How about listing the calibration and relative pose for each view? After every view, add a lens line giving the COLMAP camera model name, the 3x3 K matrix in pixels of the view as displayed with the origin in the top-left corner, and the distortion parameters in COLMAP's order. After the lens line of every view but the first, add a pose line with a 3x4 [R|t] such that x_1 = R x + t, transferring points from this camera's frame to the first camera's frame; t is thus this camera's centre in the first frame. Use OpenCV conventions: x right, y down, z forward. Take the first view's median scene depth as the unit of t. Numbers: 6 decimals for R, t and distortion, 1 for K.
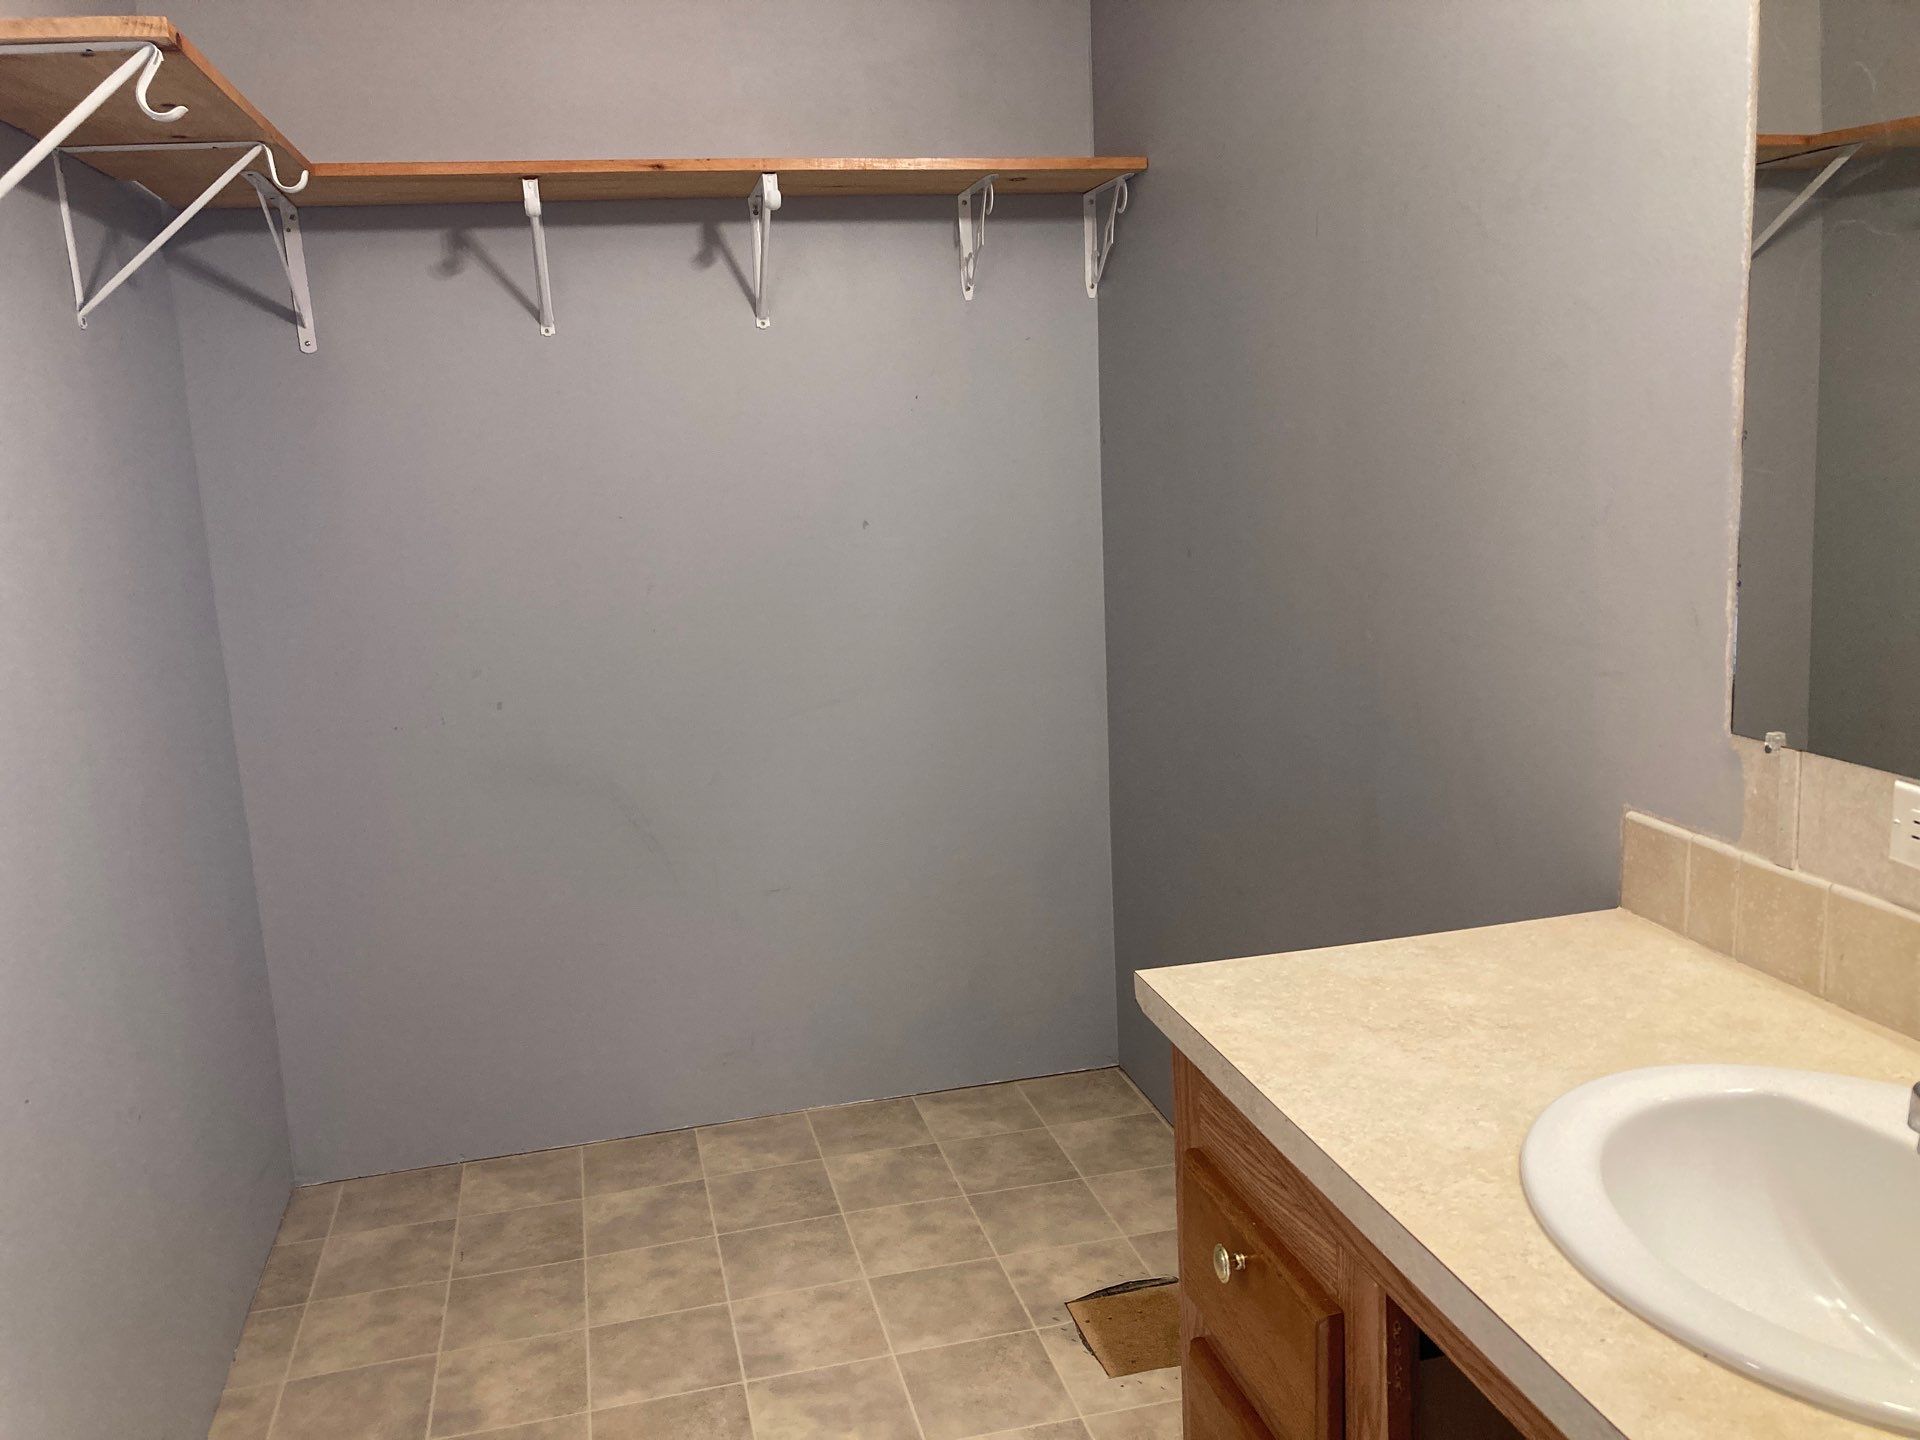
lens RADIAL K [[1571.5, 0, 960.0], [0, 1571.5, 720.0], [0, 0, 1]] dist [0.083835, -0.187839]
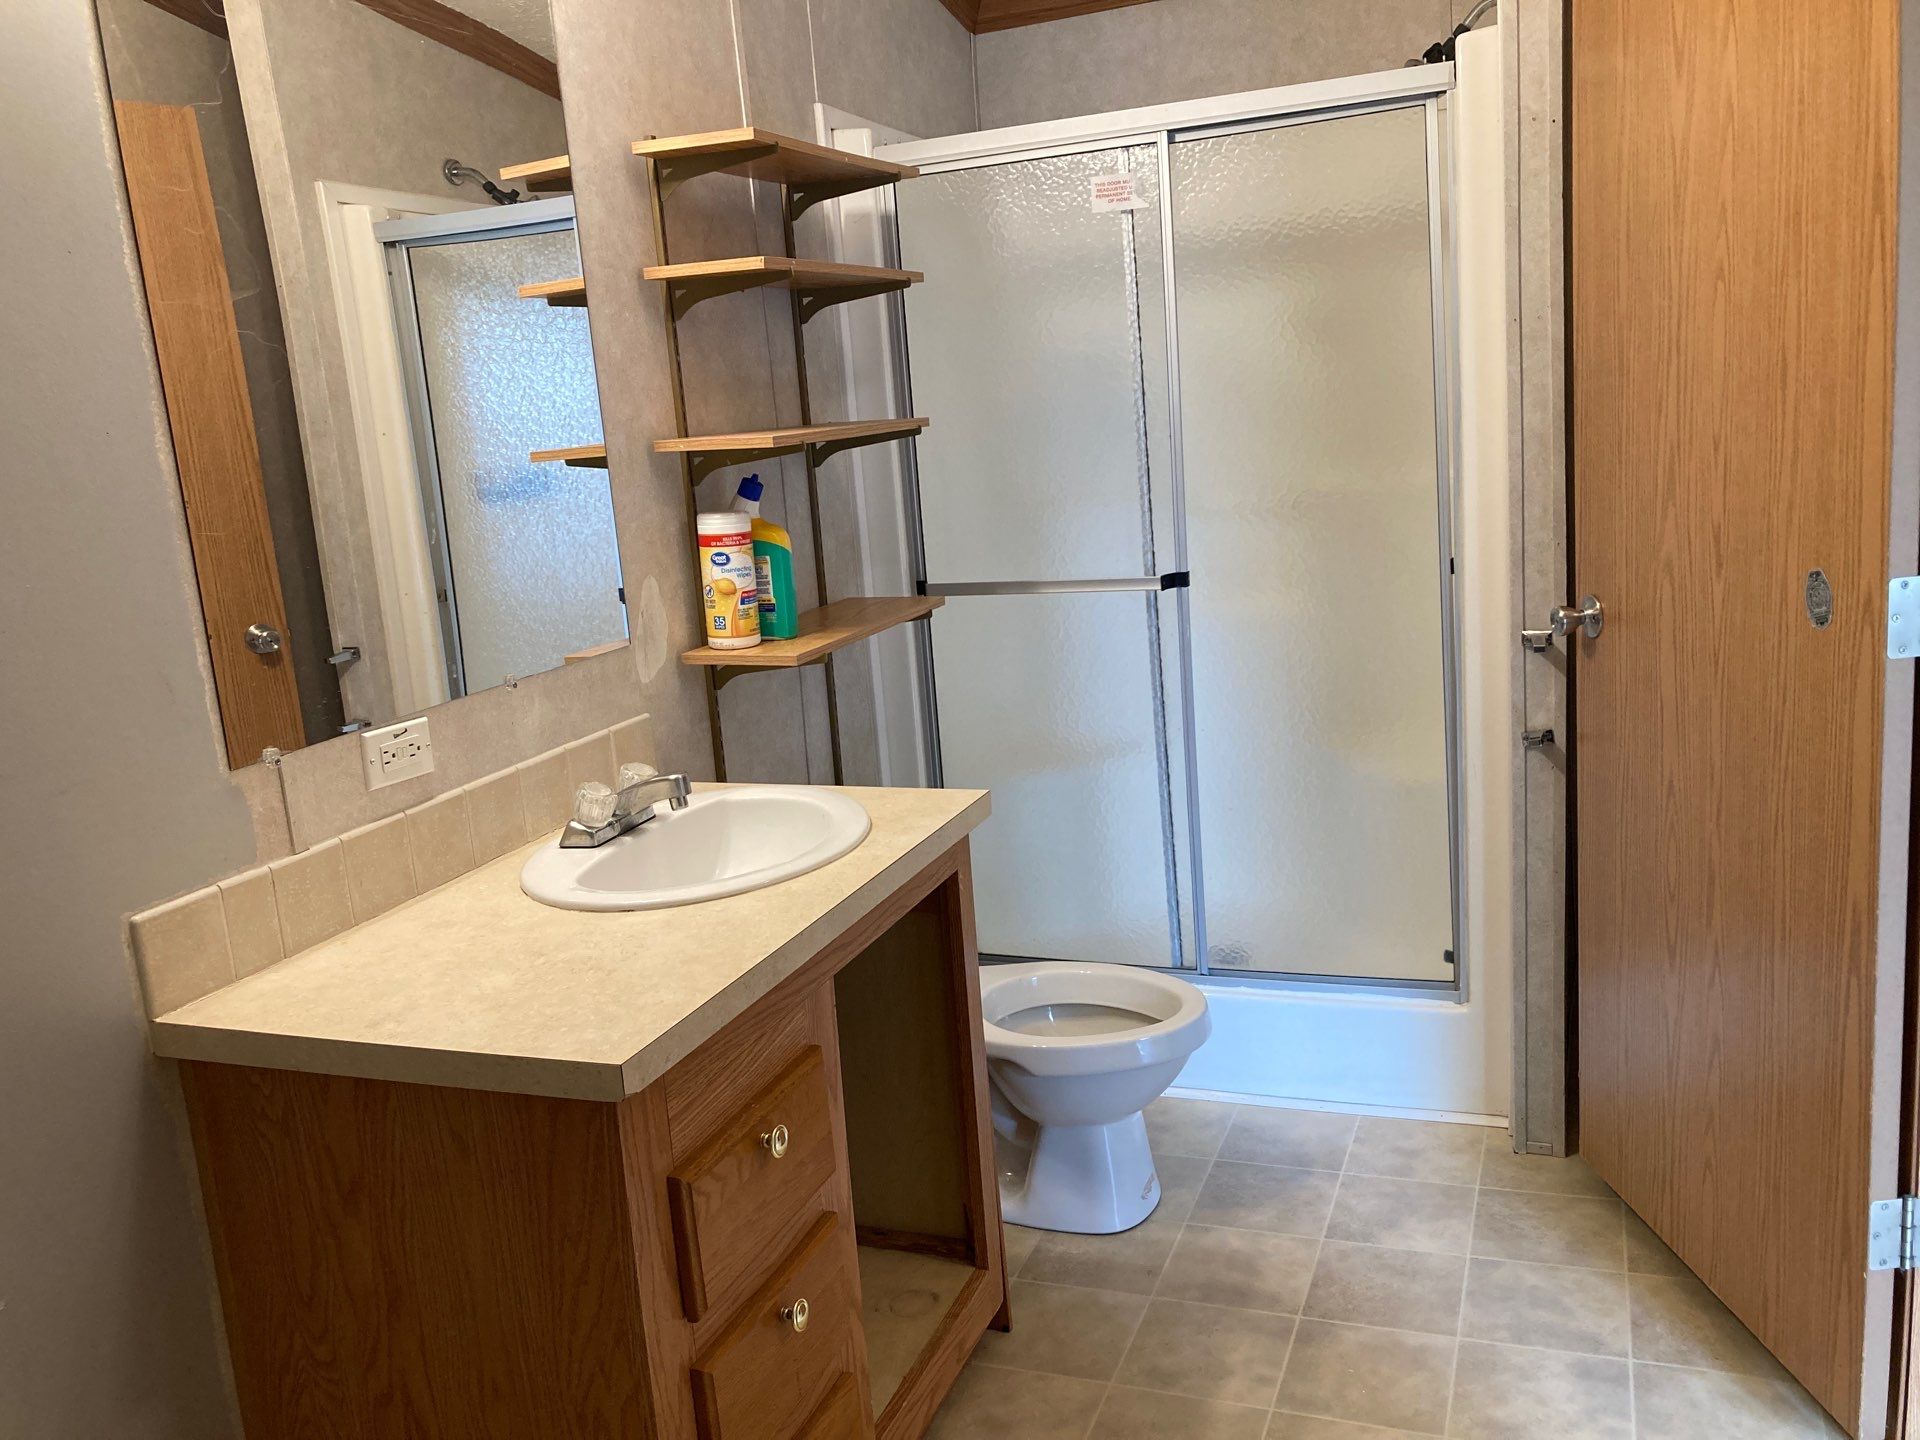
lens RADIAL K [[1571.5, 0, 960.0], [0, 1571.5, 720.0], [0, 0, 1]] dist [0.083835, -0.187839]
pose [[-0.813221, 0.001698, 0.581952, -0.596819], [0.227225, 0.921546, 0.314835, -0.268666], [-0.535762, 0.388265, -0.749807, 1.612078]]
